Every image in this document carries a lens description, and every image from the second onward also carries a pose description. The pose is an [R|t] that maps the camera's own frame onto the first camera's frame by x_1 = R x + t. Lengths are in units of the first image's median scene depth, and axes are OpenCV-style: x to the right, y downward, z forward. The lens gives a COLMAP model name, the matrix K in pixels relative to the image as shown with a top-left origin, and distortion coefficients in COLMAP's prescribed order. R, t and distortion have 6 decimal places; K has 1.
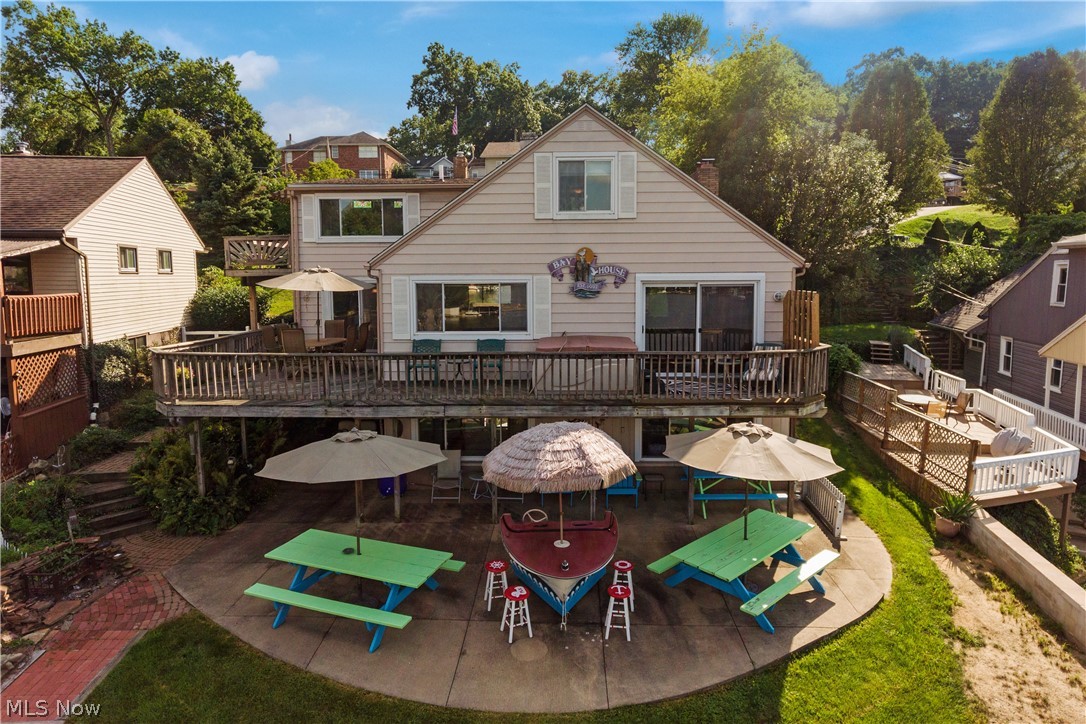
lens RADIAL K [[655.5, 0, 543.0], [0, 655.5, 362.0], [0, 0, 1]] dist [0.001495, 0.000812]
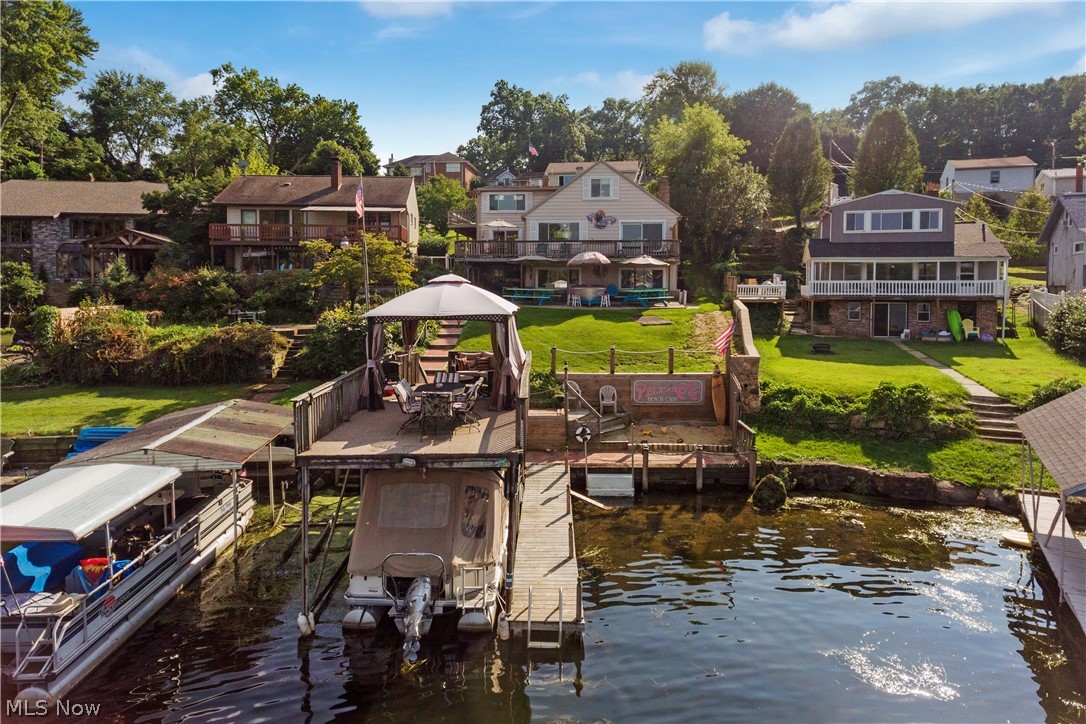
lens RADIAL K [[716.1, 0, 543.0], [0, 716.1, 362.0], [0, 0, 1]] dist [-0.000941, -0.001390]
pose [[0.998273, 0.014299, -0.056972, 0.000519], [-0.016350, 0.999229, -0.035687, 0.100350], [0.056418, 0.036557, 0.997738, -0.348658]]
